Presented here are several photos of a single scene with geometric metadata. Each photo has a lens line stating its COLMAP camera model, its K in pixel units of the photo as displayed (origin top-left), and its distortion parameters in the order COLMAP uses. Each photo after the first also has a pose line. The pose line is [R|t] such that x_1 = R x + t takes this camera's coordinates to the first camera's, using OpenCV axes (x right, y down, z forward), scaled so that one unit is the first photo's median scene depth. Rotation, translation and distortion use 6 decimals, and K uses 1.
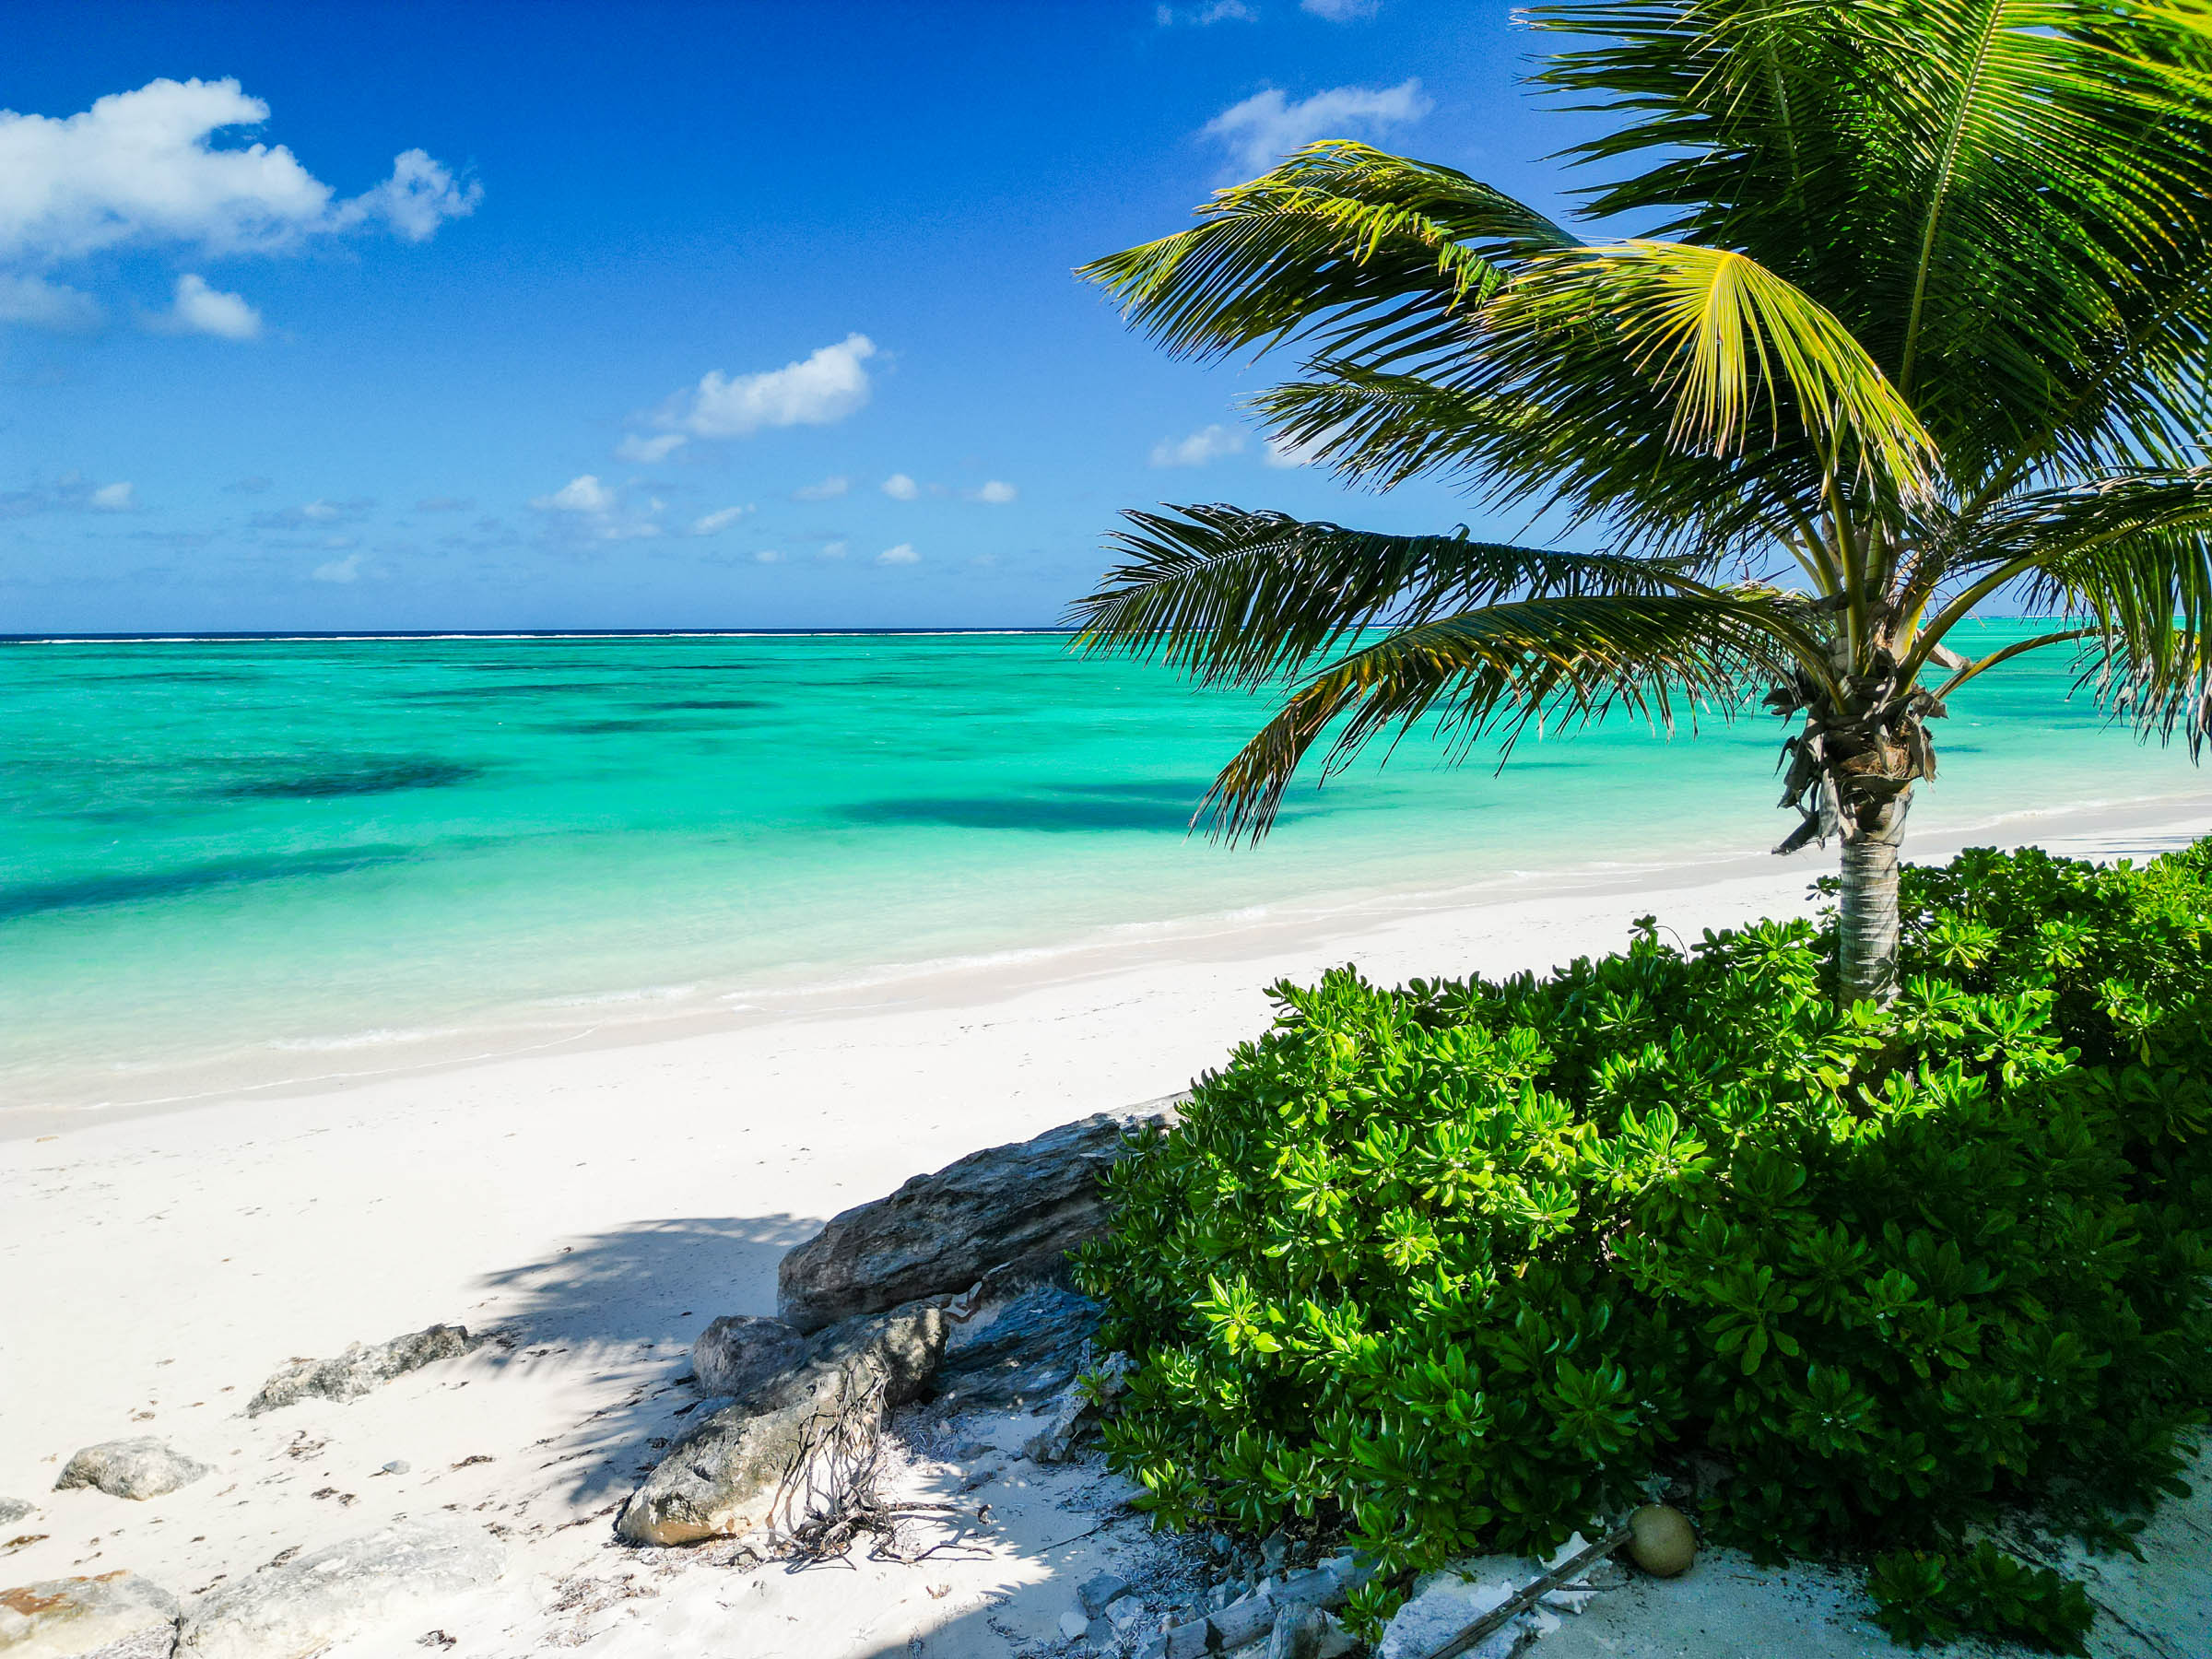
lens RADIAL K [[1536.4, 0, 1106.0], [0, 1536.4, 829.5], [0, 0, 1]] dist [0.004497, -0.005272]
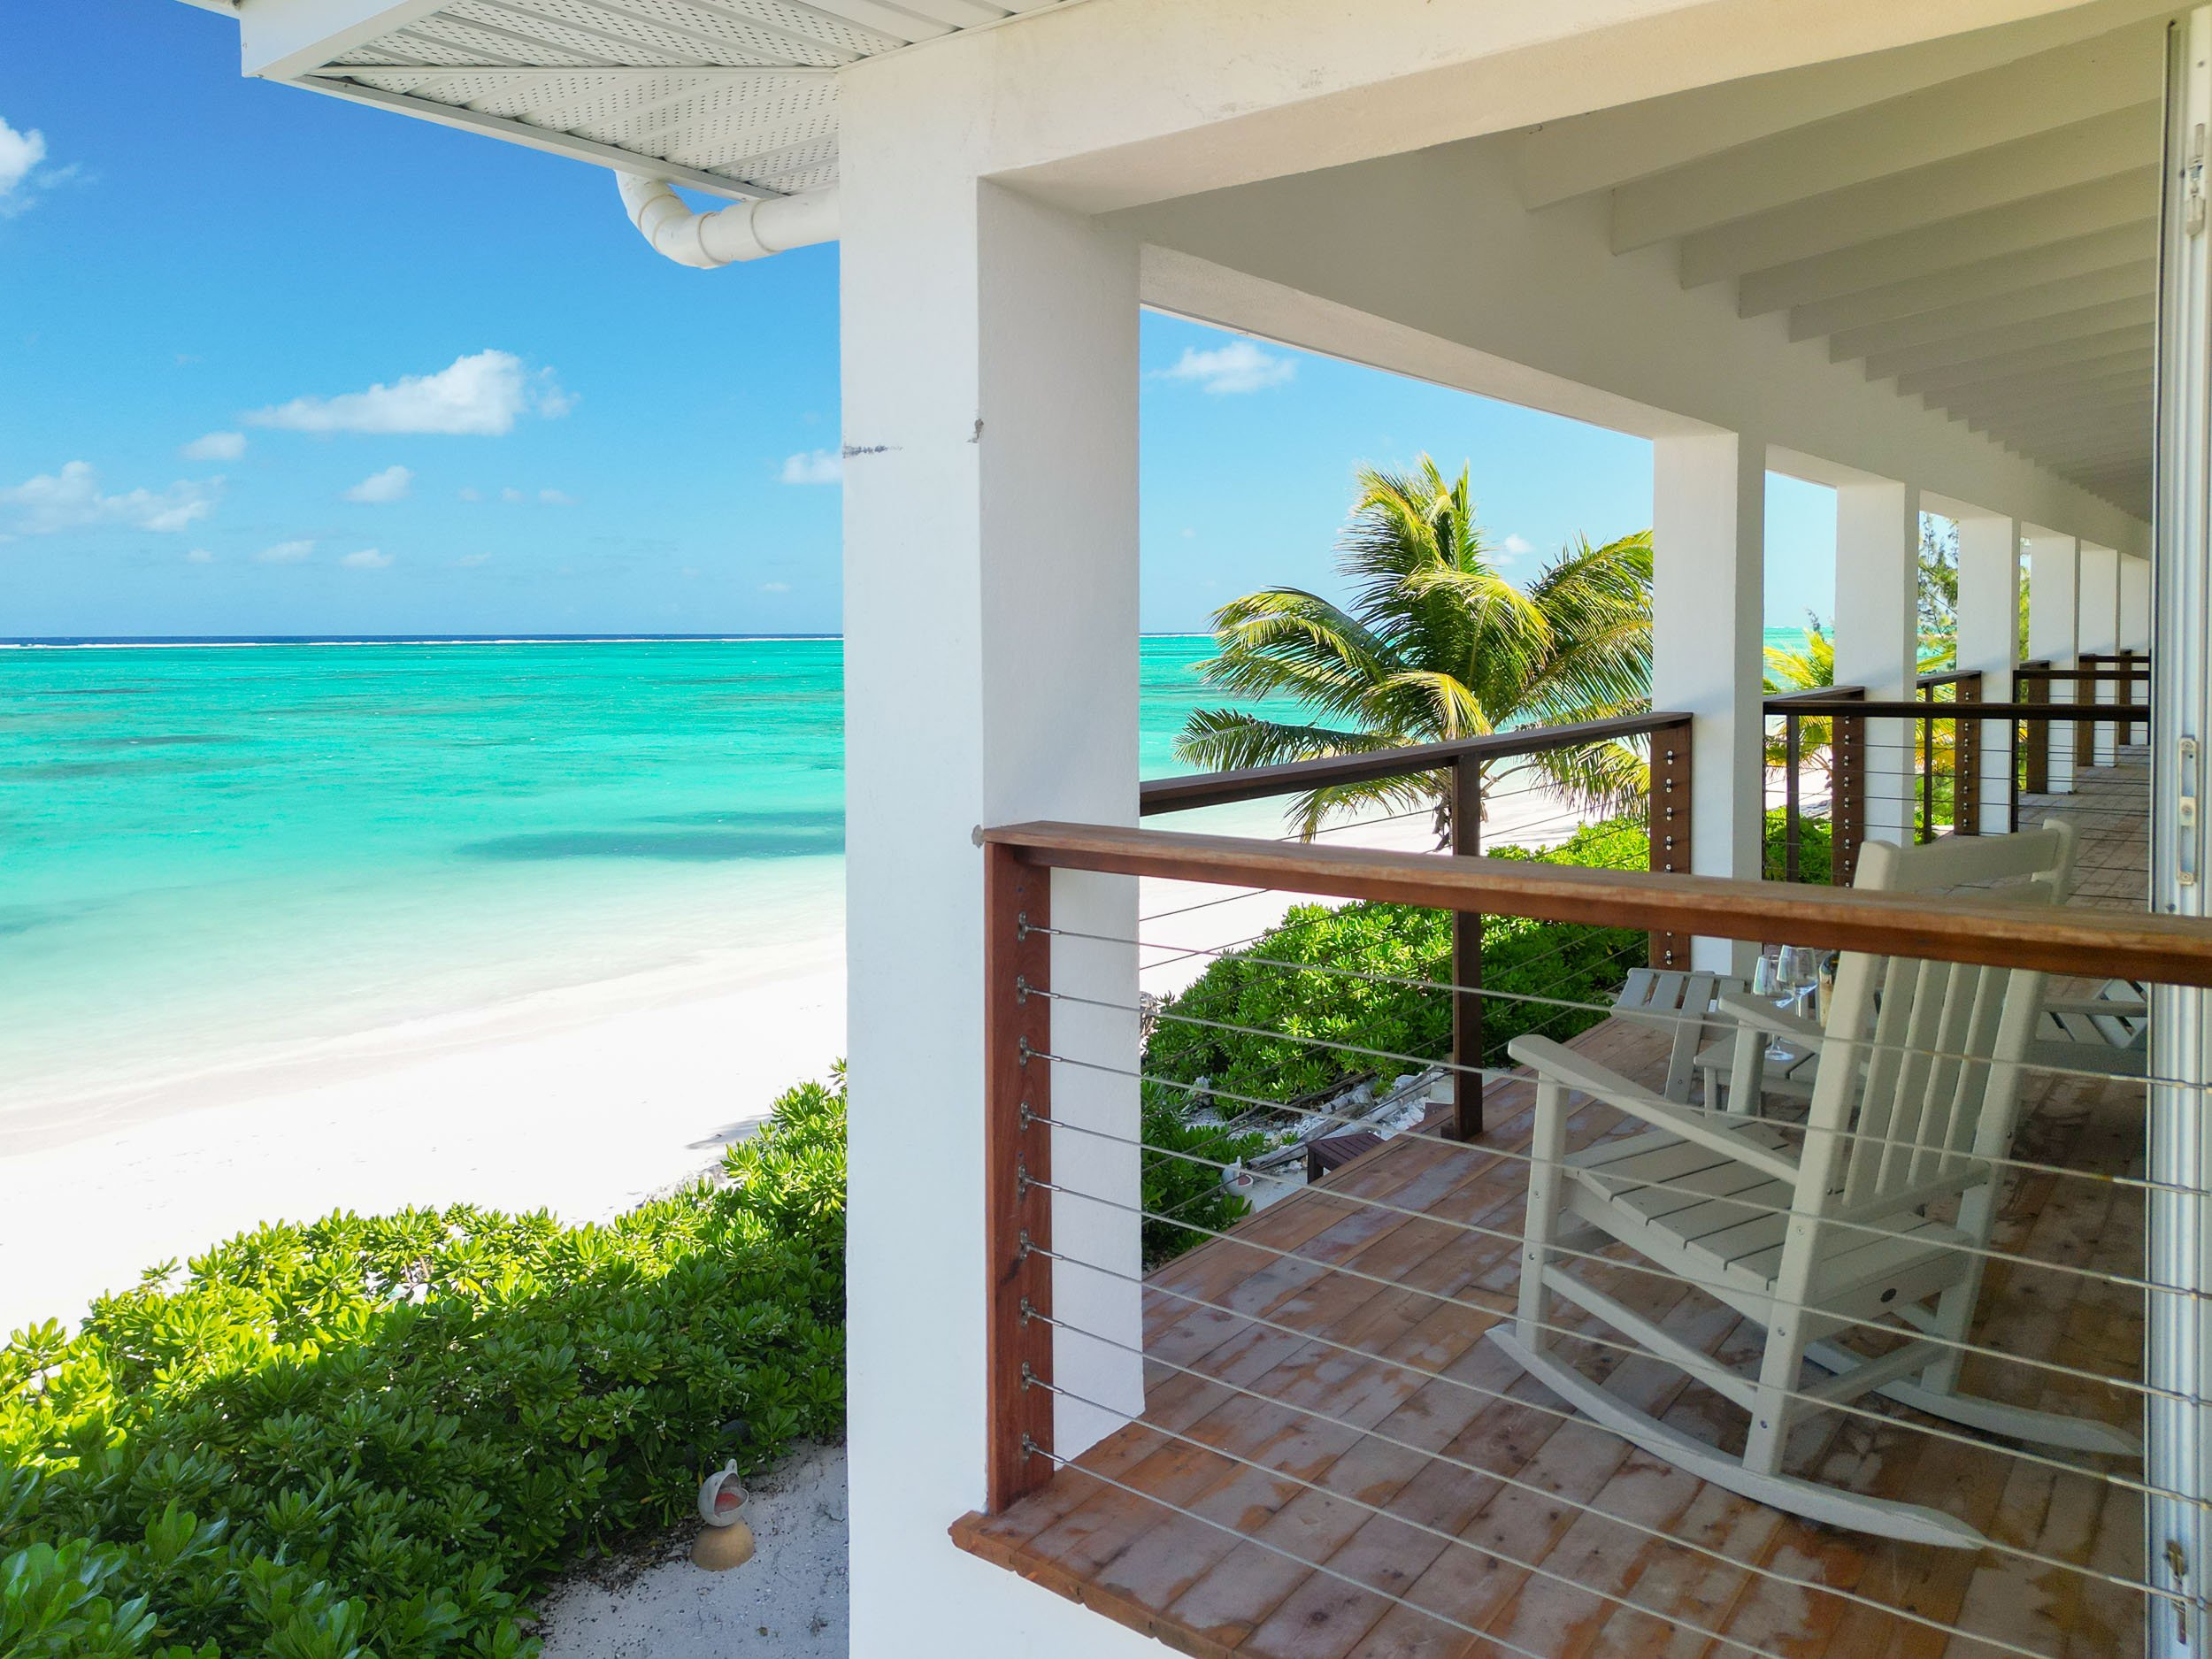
lens RADIAL K [[1536.4, 0, 1106.0], [0, 1536.4, 829.5], [0, 0, 1]] dist [0.004497, -0.005272]
pose [[0.949183, -0.048574, 0.310954, -1.096028], [0.051071, 0.998695, 0.000110, -0.064701], [-0.310554, 0.015776, 0.950425, -1.567612]]
